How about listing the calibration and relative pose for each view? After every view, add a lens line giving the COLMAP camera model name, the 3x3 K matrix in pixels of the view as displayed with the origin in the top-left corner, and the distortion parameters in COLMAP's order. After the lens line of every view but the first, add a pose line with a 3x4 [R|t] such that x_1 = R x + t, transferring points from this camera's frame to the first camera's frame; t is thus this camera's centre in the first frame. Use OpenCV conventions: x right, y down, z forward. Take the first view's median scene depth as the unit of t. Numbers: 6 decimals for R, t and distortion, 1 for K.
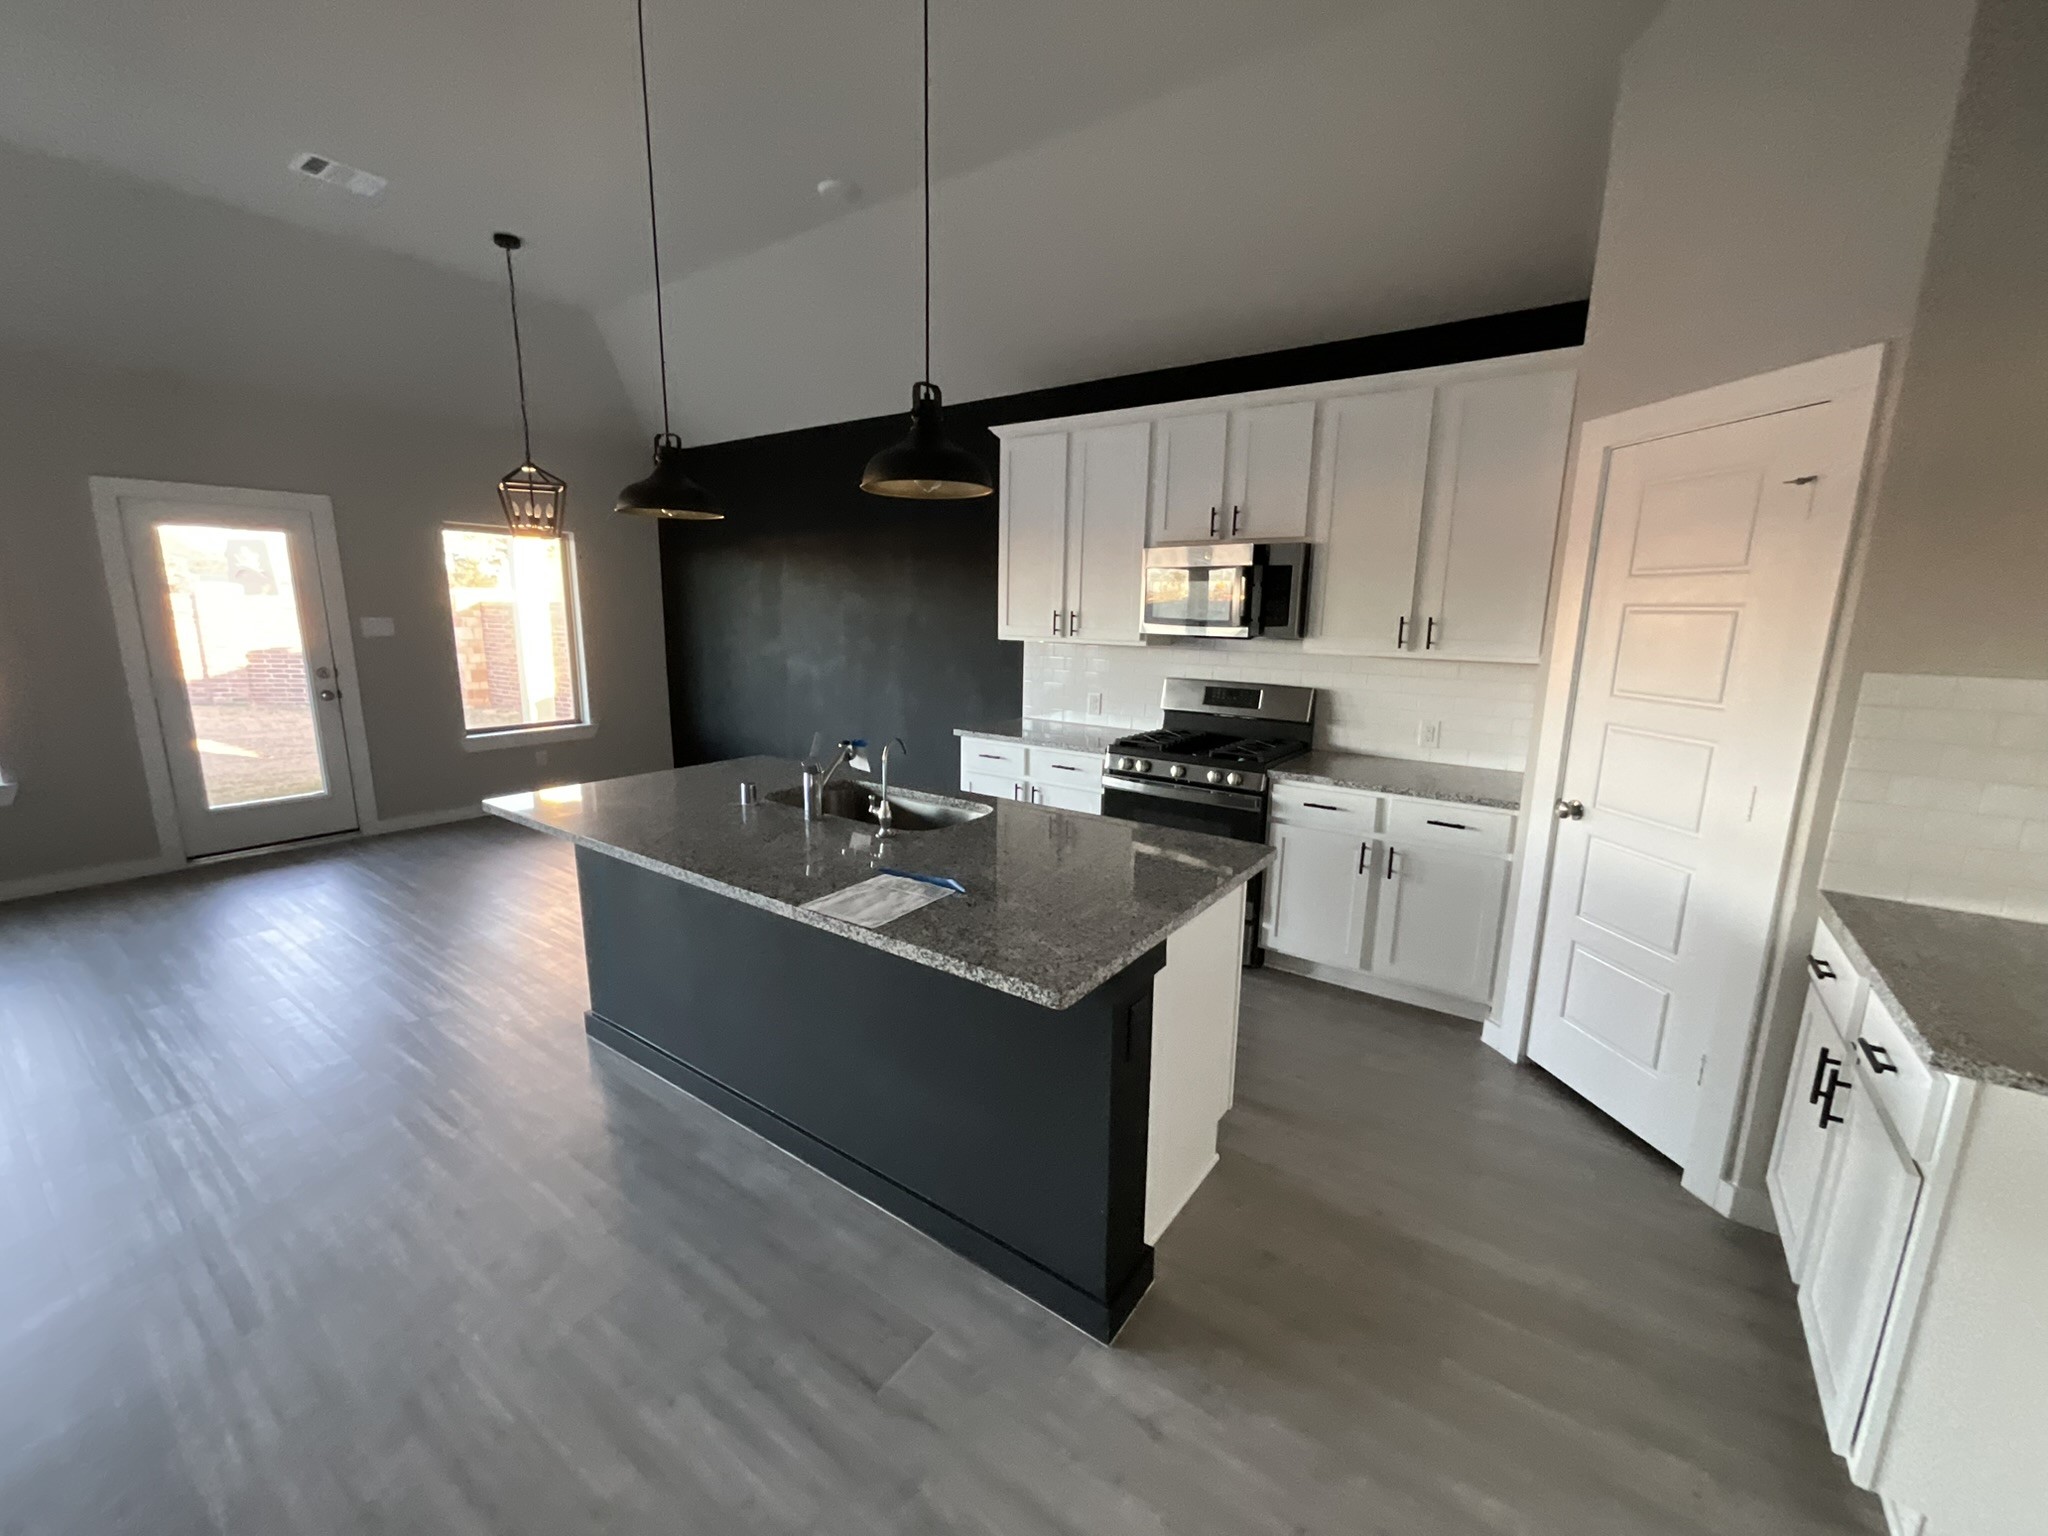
lens RADIAL K [[821.4, 0, 1024.0], [0, 821.4, 768.0], [0, 0, 1]] dist [-0.000720, -0.004530]
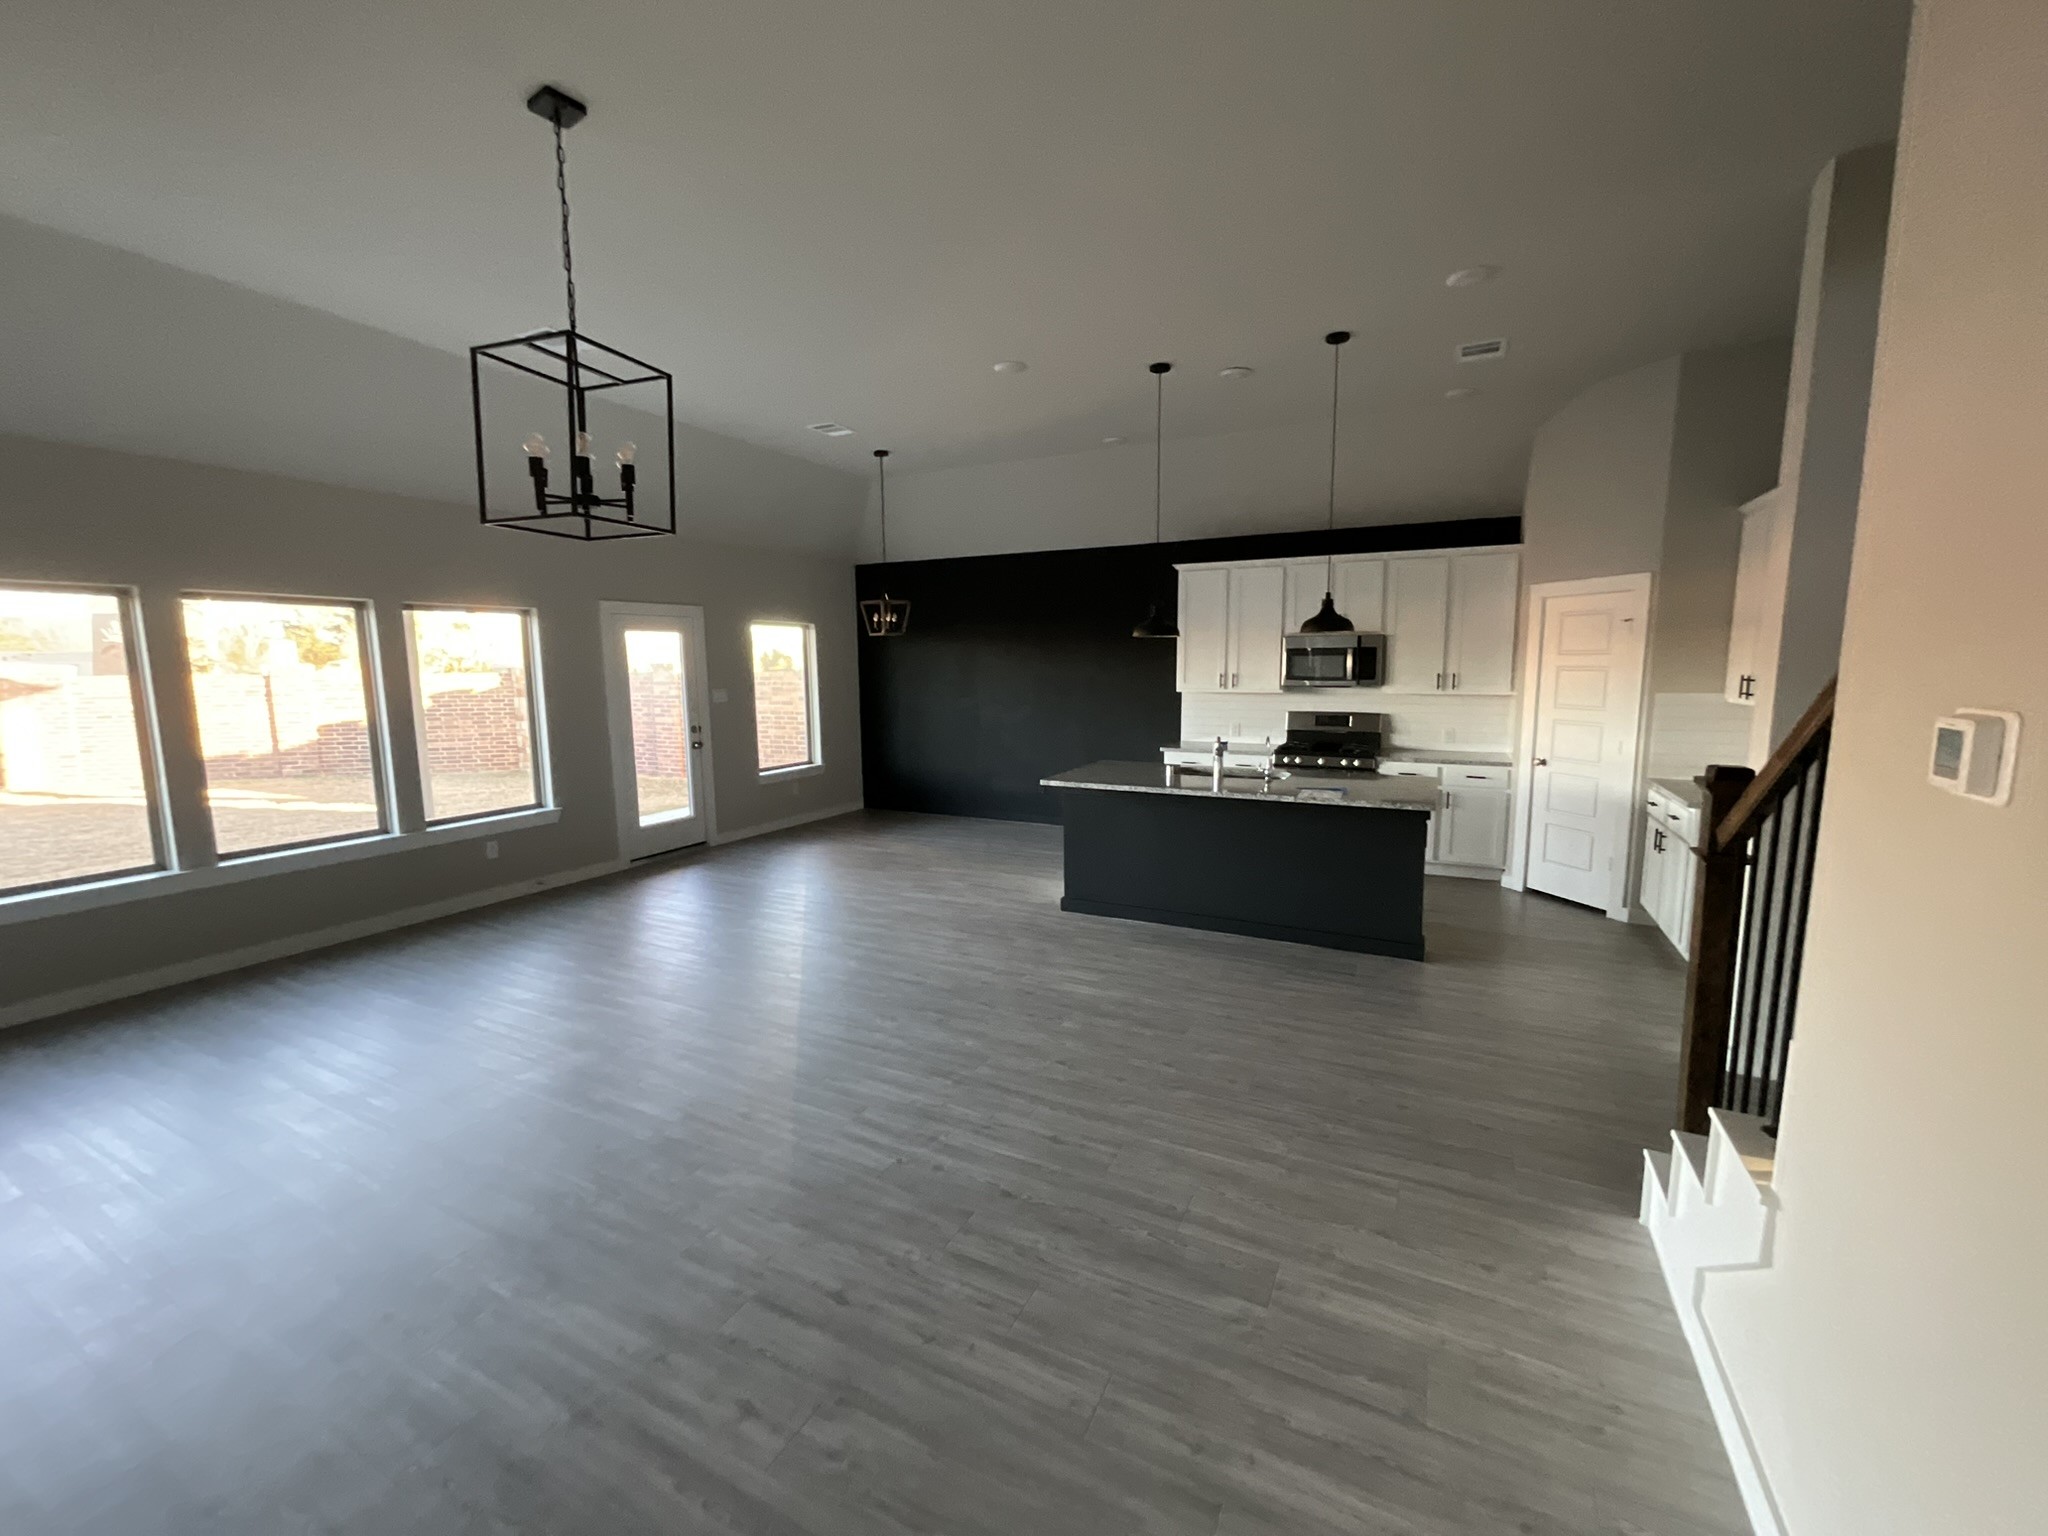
lens RADIAL K [[822.1, 0, 1024.0], [0, 822.1, 768.0], [0, 0, 1]] dist [-0.018032, -0.000077]
pose [[0.988662, -0.042313, 0.144074, -0.708194], [0.051493, 0.996833, -0.060600, 0.092248], [-0.141053, 0.067332, 0.987710, -0.663635]]
